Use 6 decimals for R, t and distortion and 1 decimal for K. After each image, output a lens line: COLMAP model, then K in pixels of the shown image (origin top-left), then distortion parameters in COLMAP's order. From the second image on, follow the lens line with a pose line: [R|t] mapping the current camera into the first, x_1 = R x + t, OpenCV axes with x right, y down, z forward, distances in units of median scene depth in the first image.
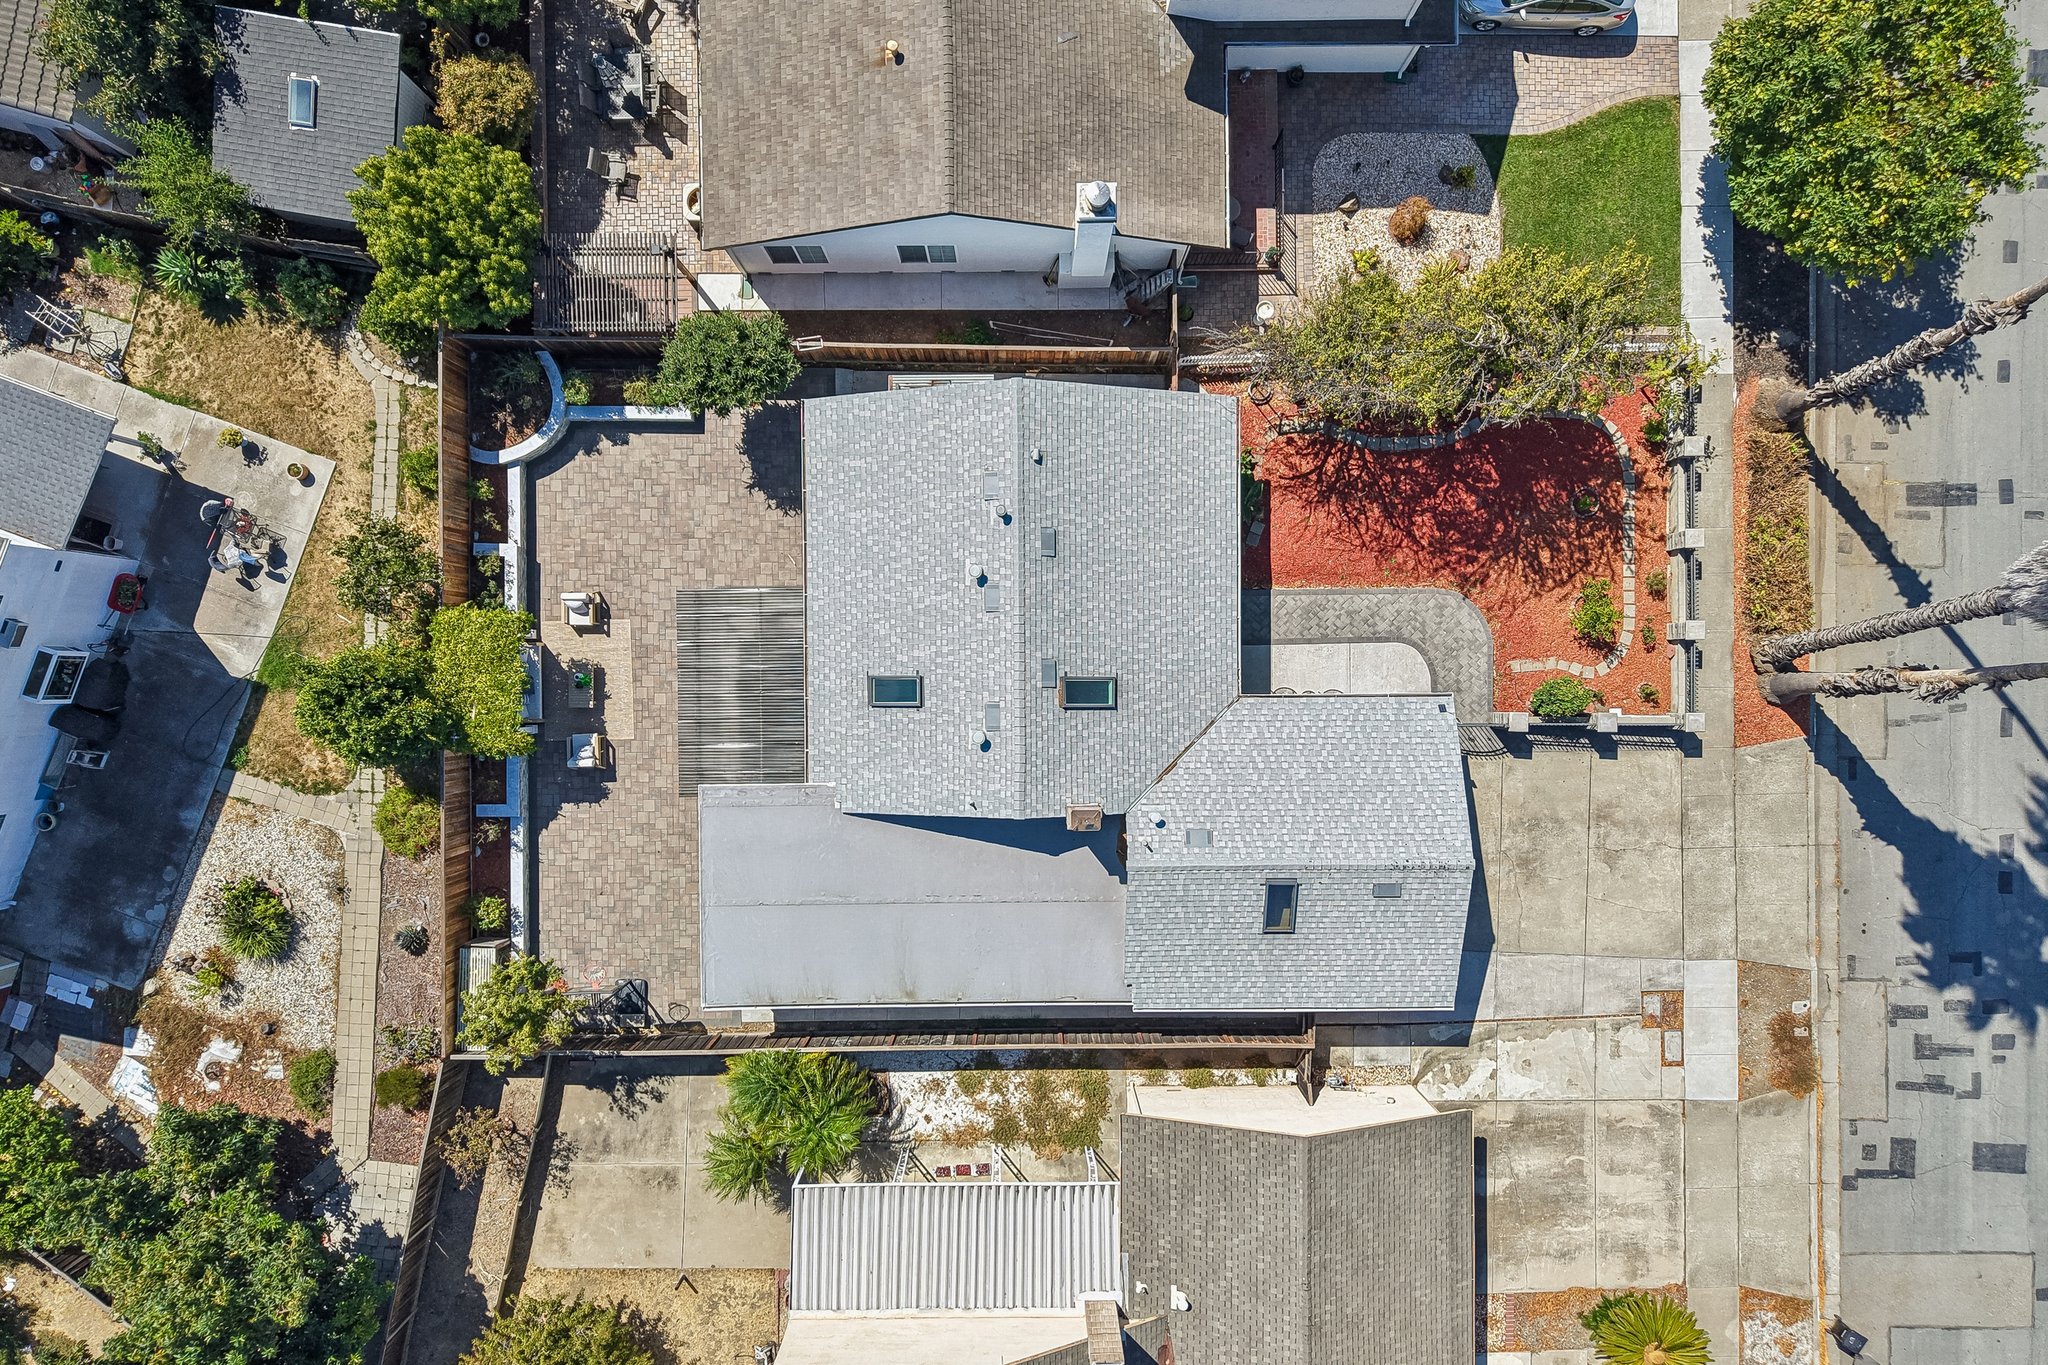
lens RADIAL K [[1331.2, 0, 1024.0], [0, 1331.2, 682.5], [0, 0, 1]] dist [0.055203, -0.057701]
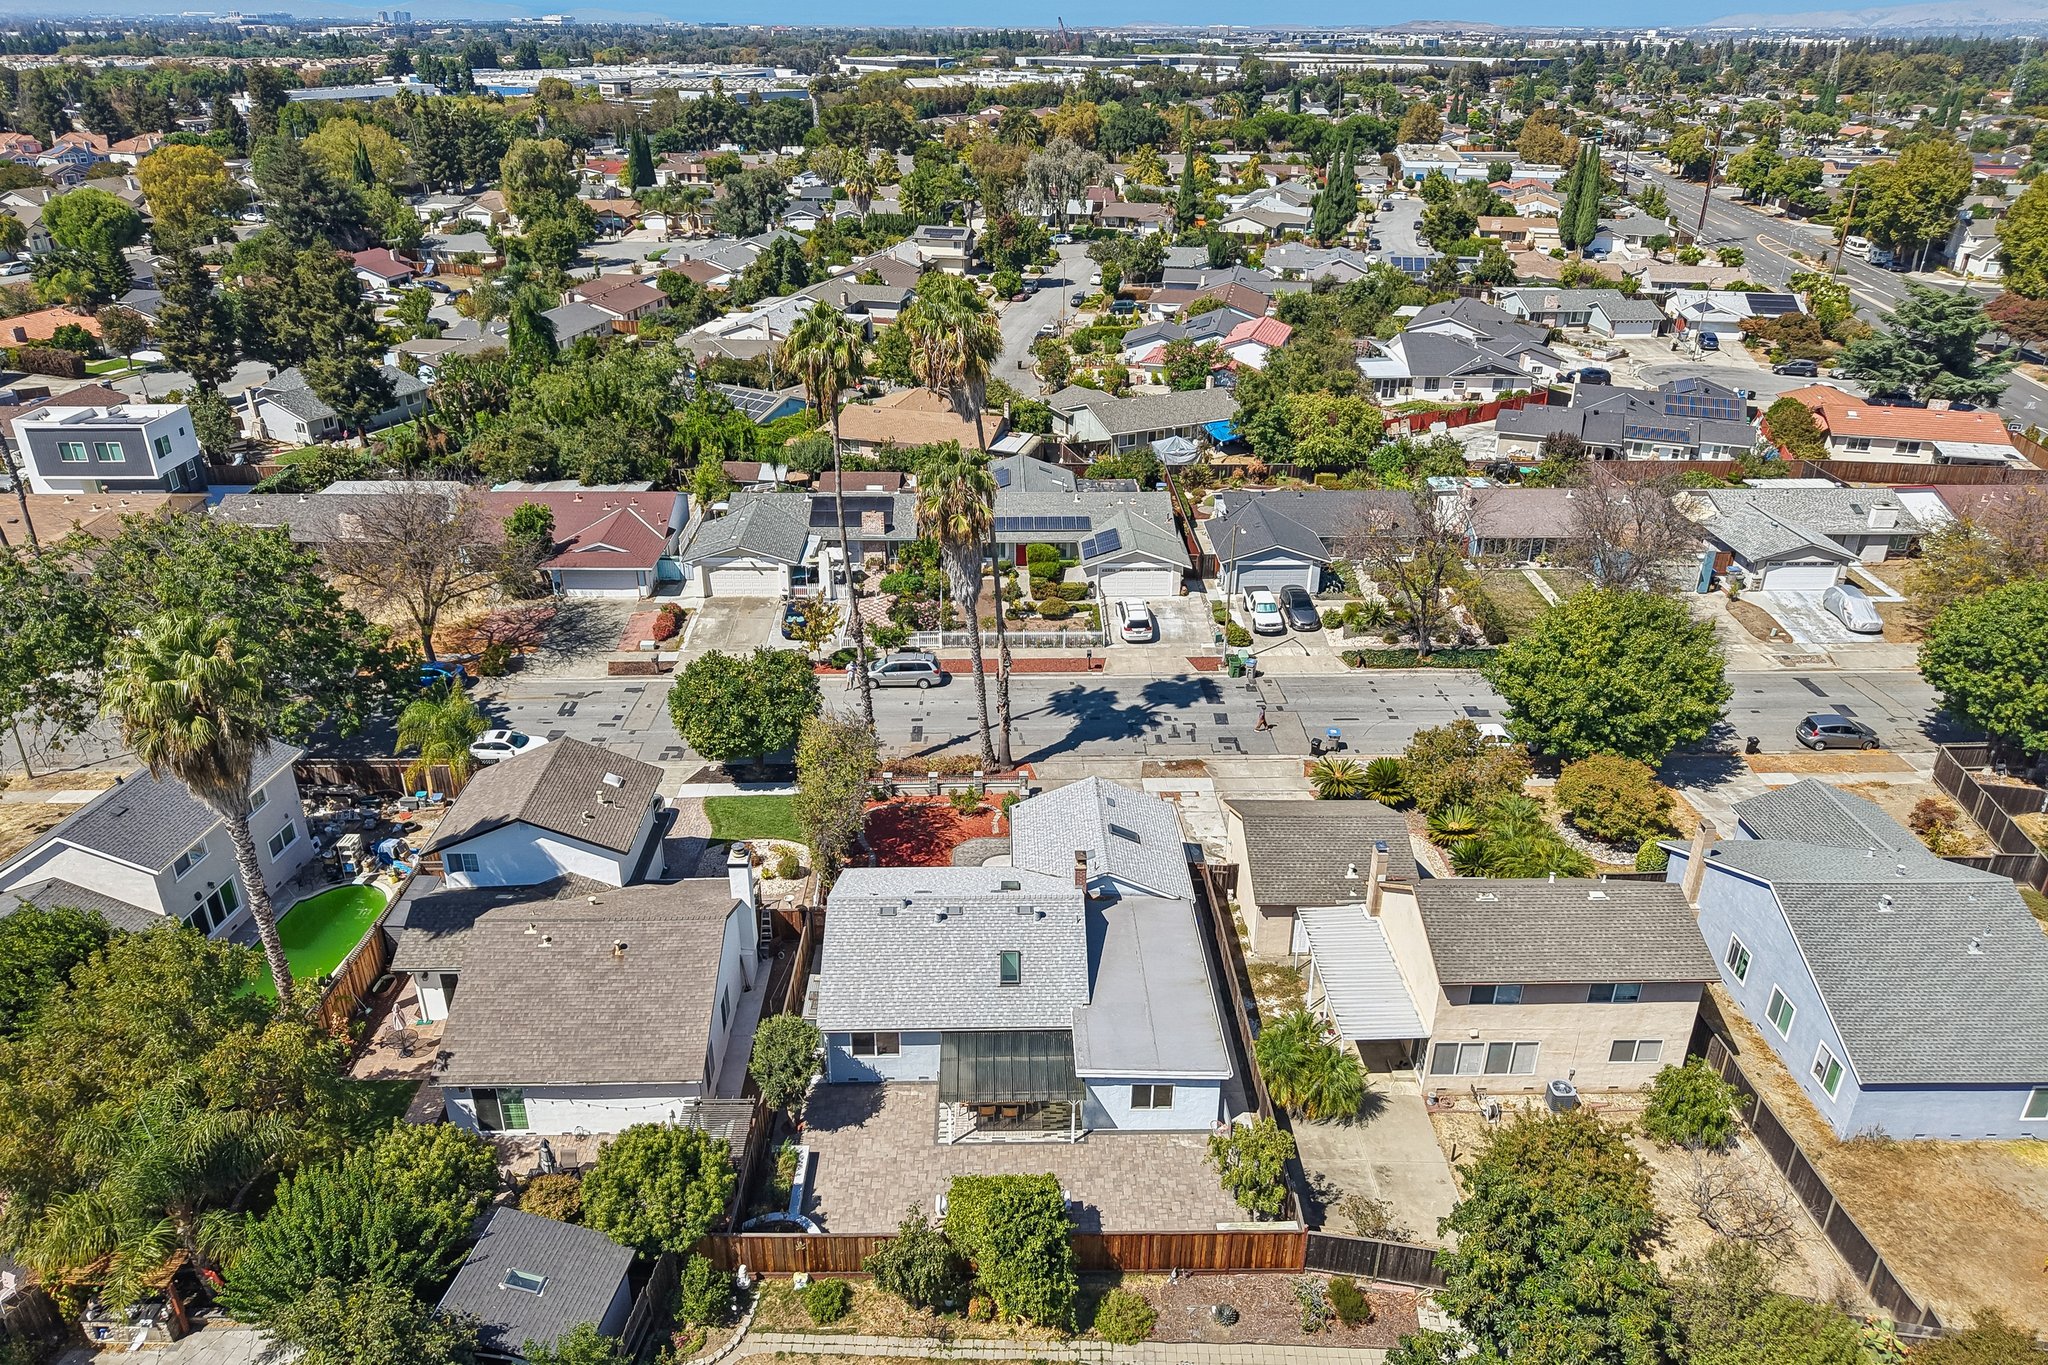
lens RADIAL K [[1331.2, 0, 1024.0], [0, 1331.2, 682.5], [0, 0, 1]] dist [0.055203, -0.057701]
pose [[-0.014751, -0.442206, 0.896792, -1.226049], [0.999890, -0.005278, 0.013844, 0.002744], [-0.001388, 0.896898, 0.442235, -0.014677]]
